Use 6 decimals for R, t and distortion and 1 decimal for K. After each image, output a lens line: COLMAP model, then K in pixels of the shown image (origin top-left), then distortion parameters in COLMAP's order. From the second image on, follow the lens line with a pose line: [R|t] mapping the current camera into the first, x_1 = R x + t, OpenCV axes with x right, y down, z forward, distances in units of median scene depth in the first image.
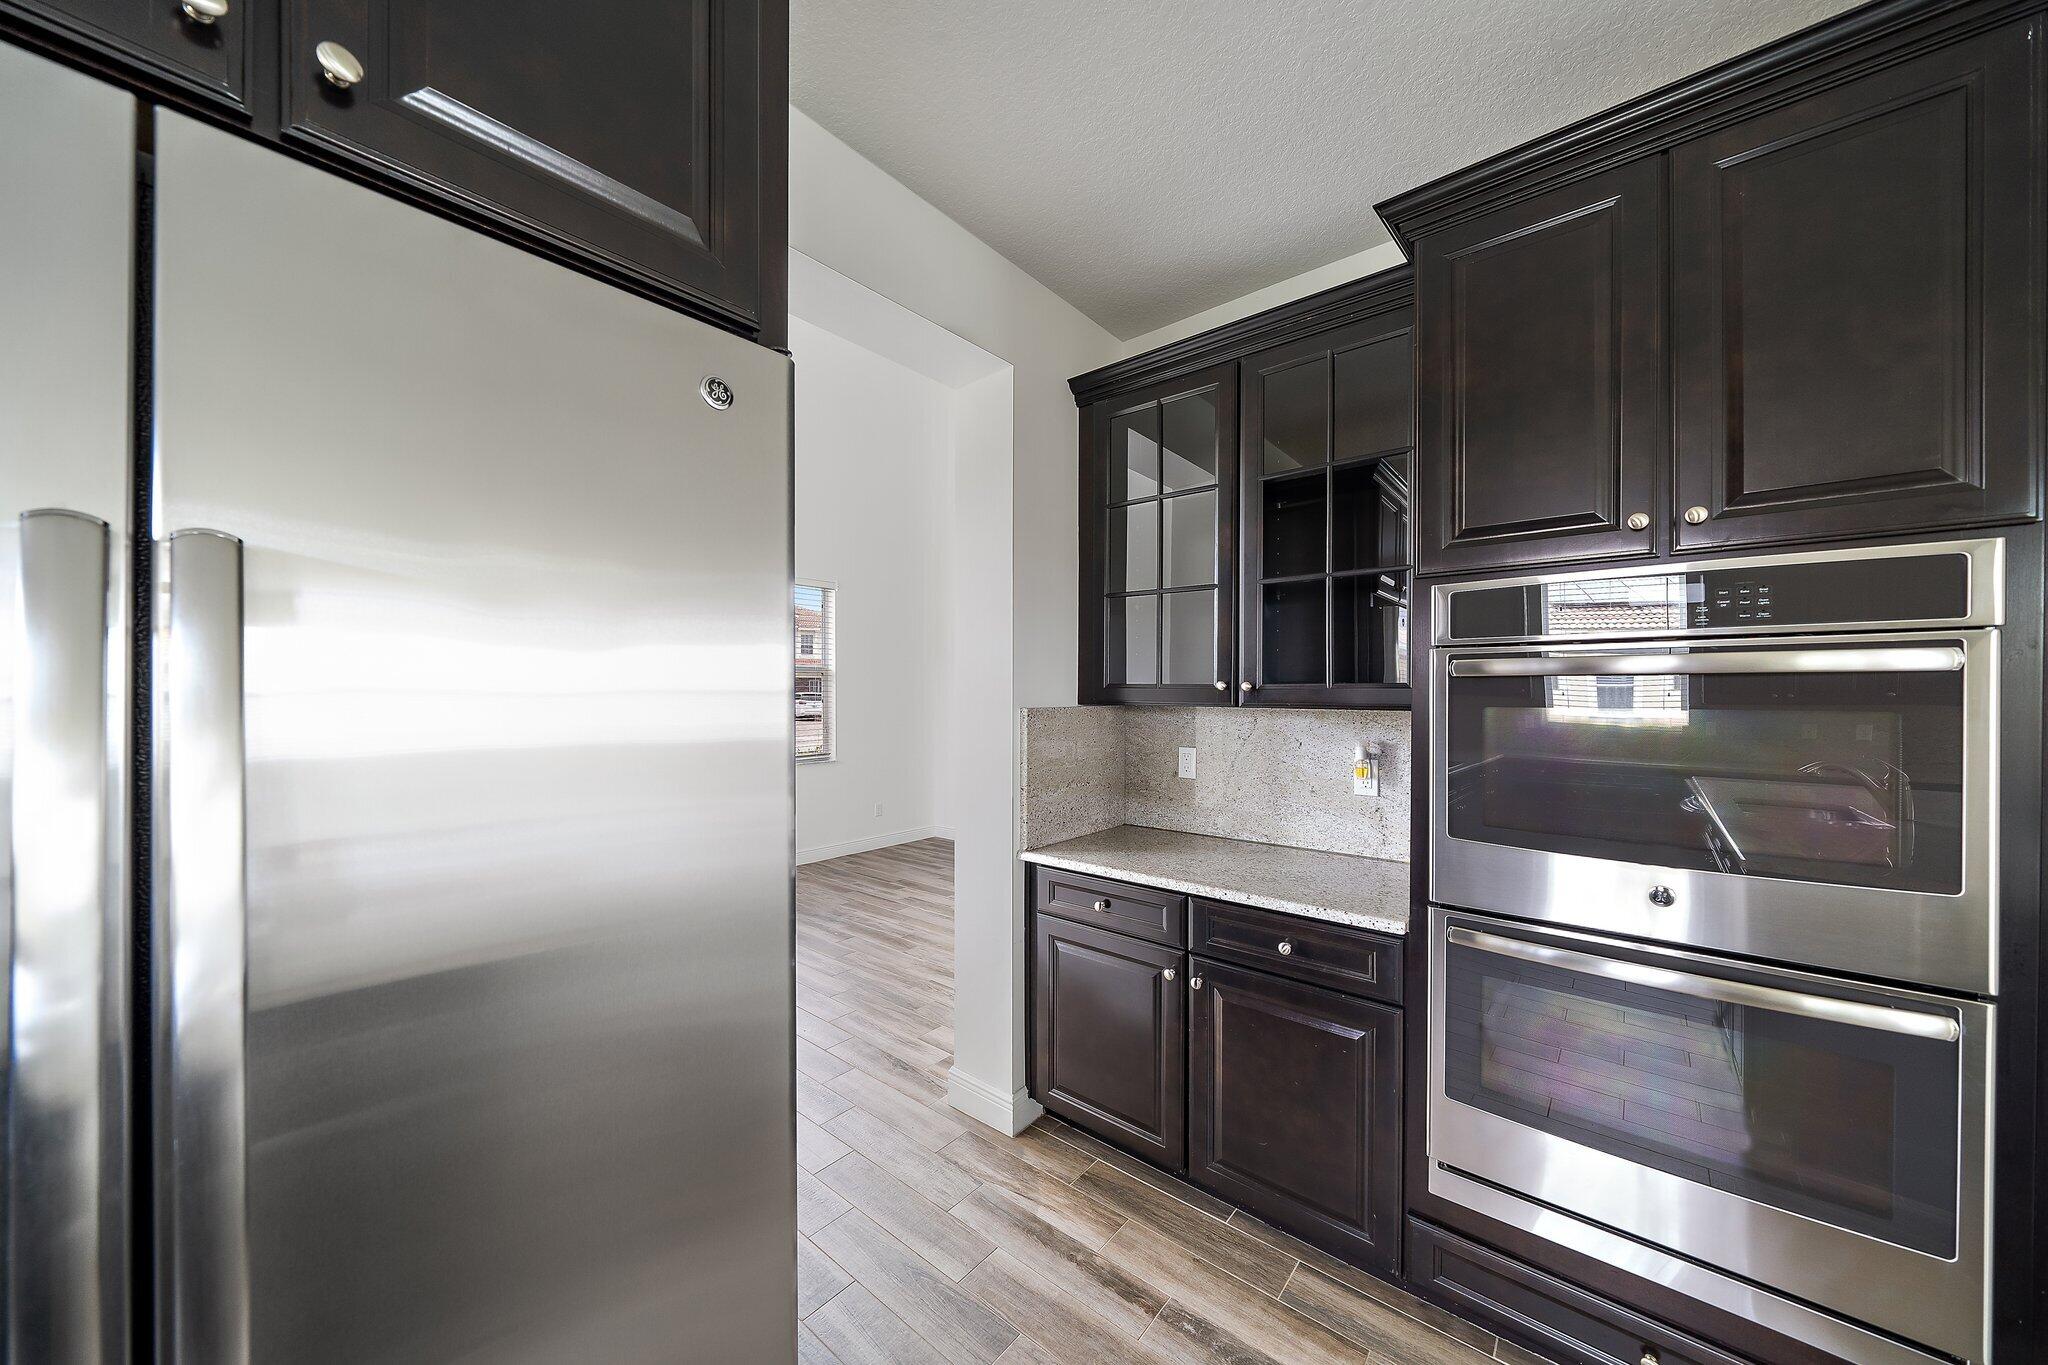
lens RADIAL K [[721.7, 0, 1006.8], [0, 721.7, 691.5], [0, 0, 1]] dist [-0.002086, 0.000018]
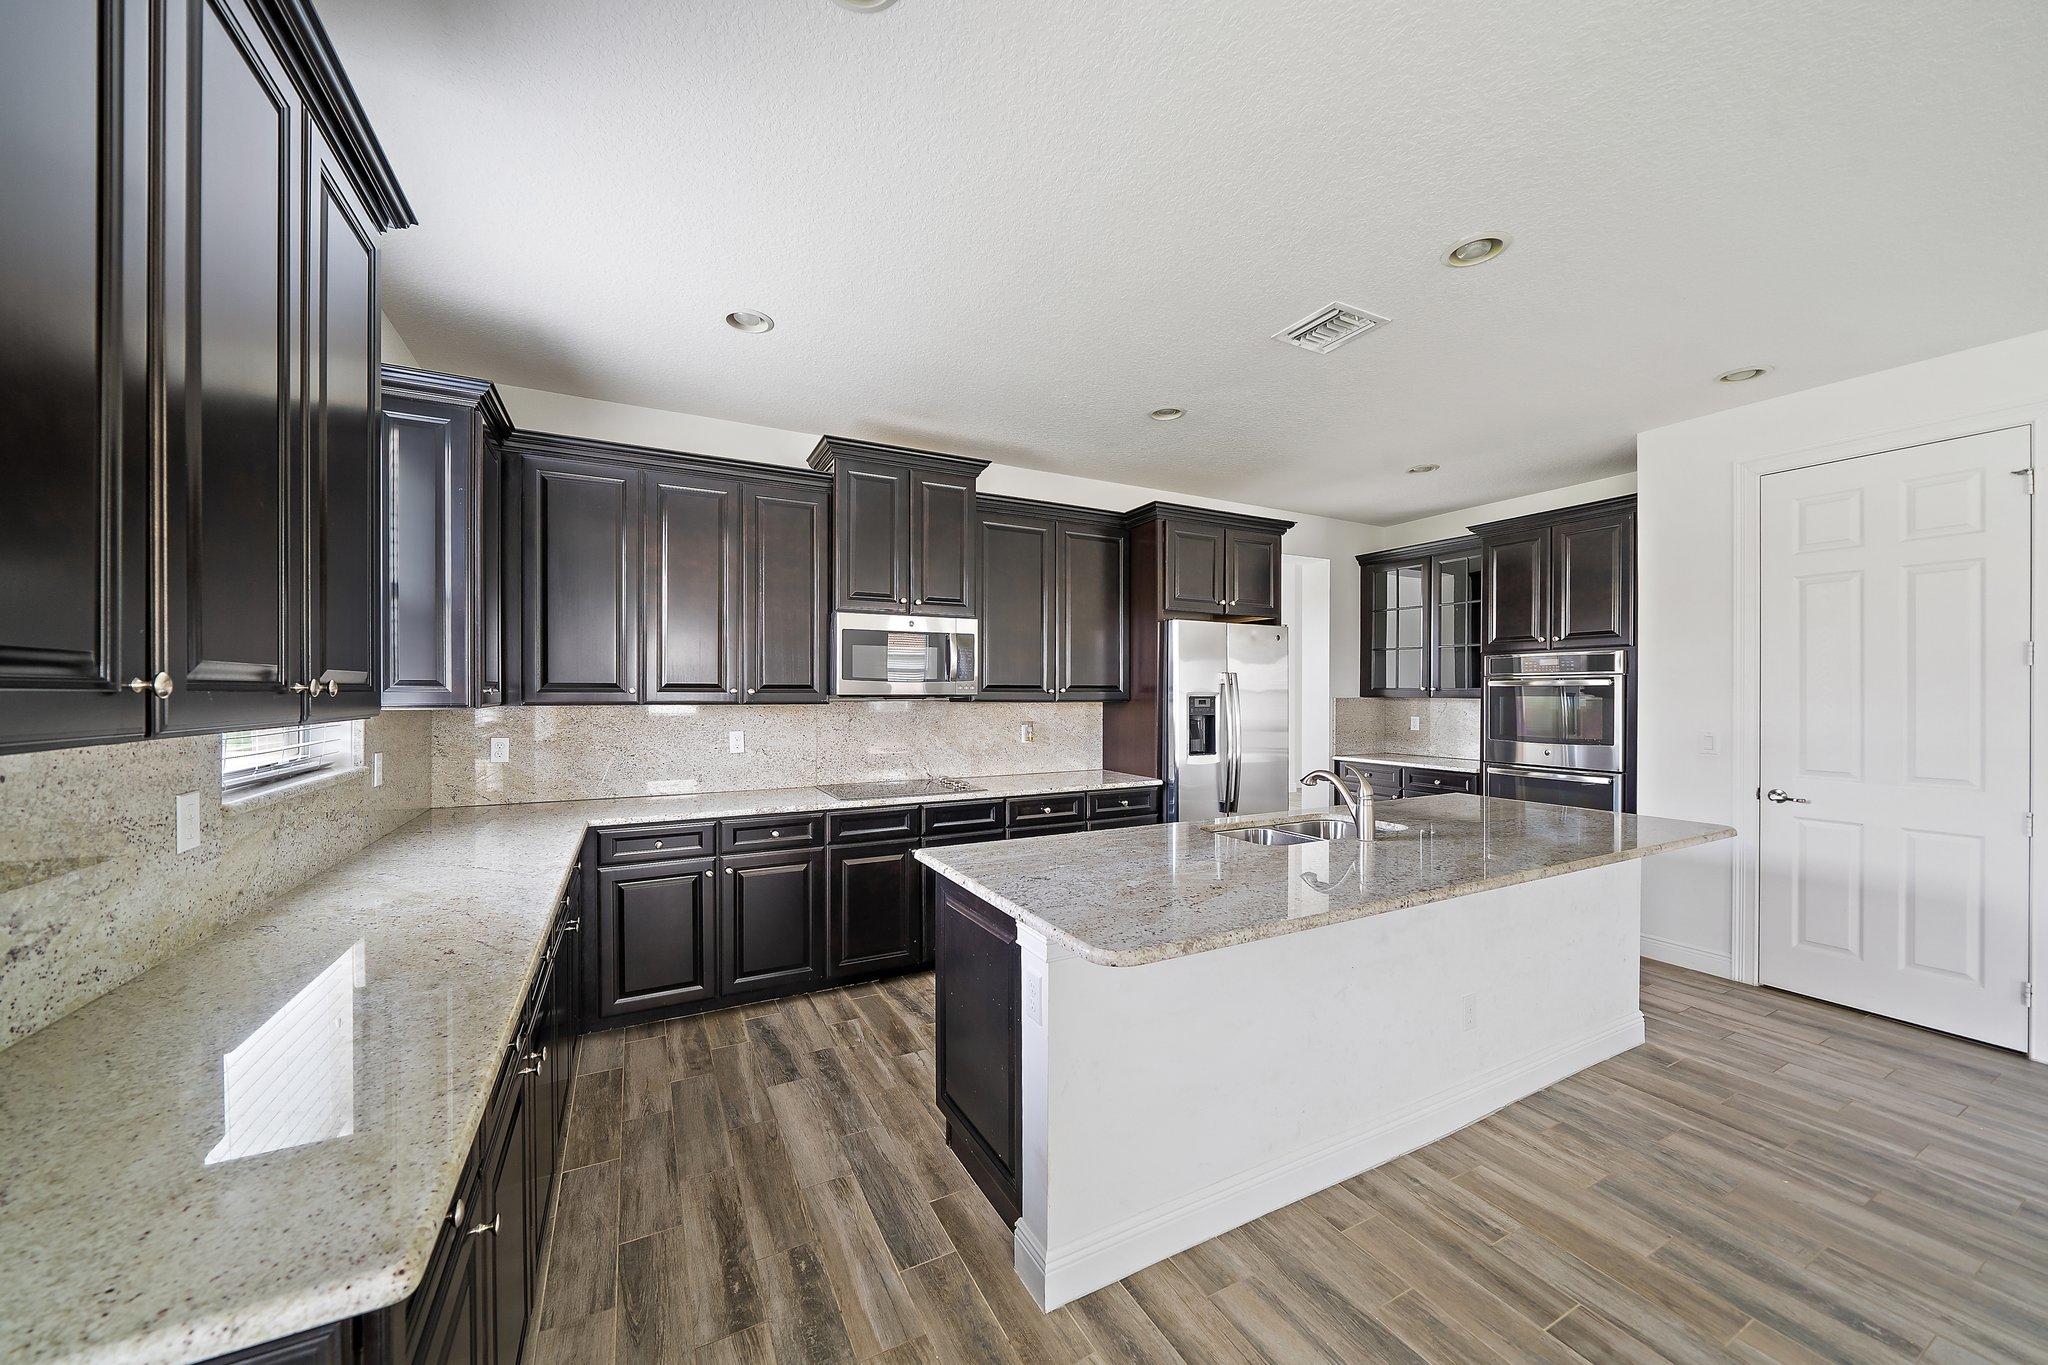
lens RADIAL K [[721.7, 0, 1006.8], [0, 721.7, 691.5], [0, 0, 1]] dist [-0.002086, 0.000018]
pose [[0.924261, 0.003452, -0.381747, -0.085743], [-0.004294, 0.999990, -0.001352, 0.012201], [0.381738, 0.002889, 0.924266, -2.084377]]
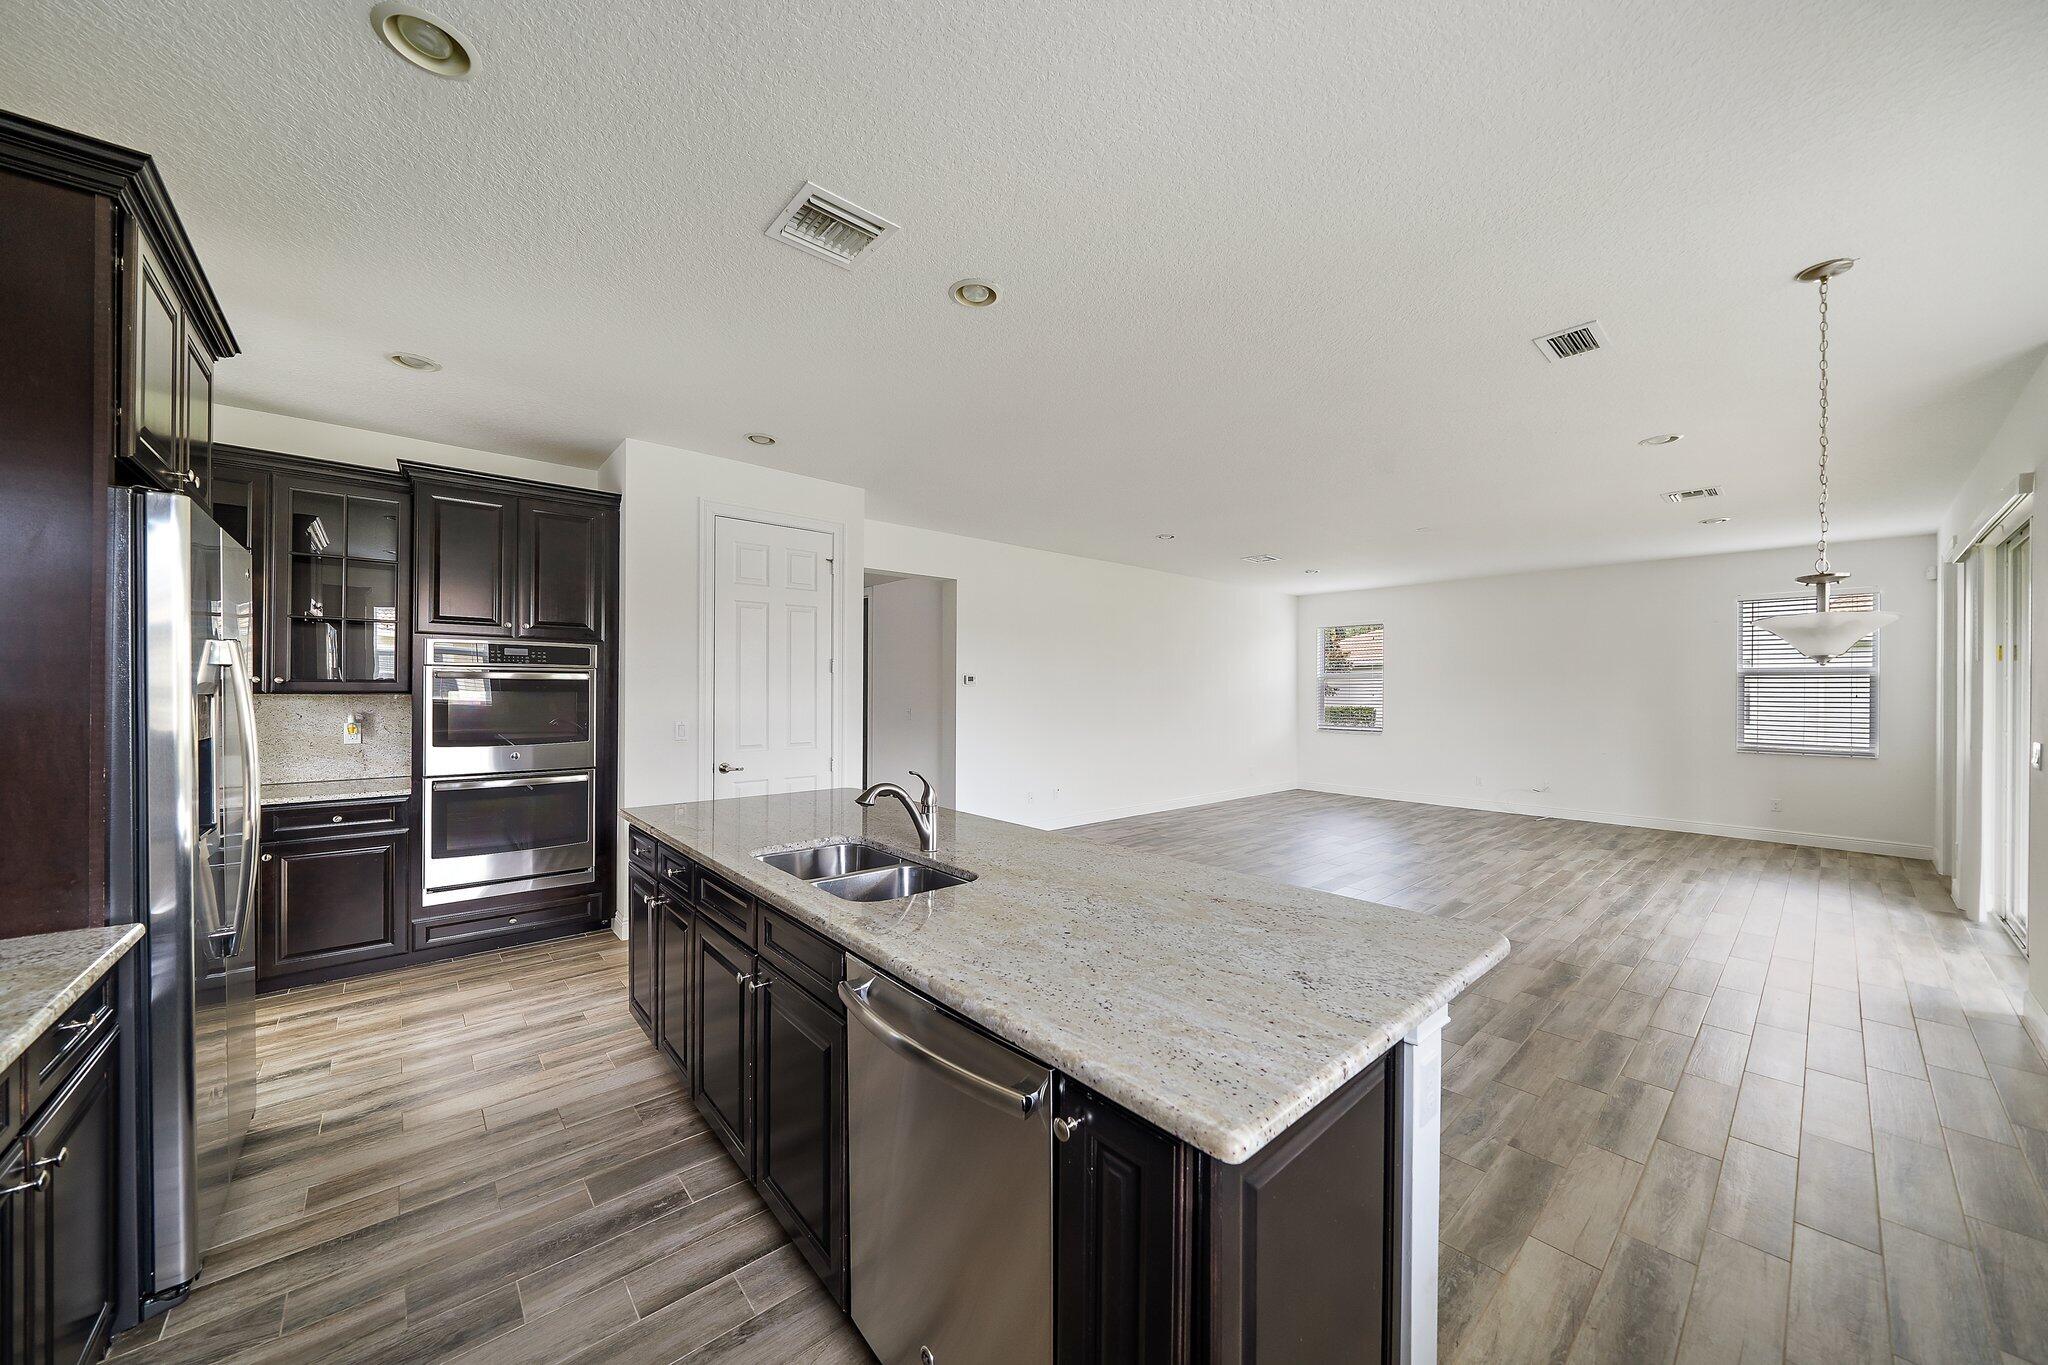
lens RADIAL K [[721.7, 0, 1006.8], [0, 721.7, 691.5], [0, 0, 1]] dist [-0.002086, 0.000018]
pose [[0.148681, 0.003001, 0.988881, -1.134371], [-0.005147, 0.999984, -0.002260, 0.015504], [-0.988872, -0.004754, 0.148694, -0.943840]]
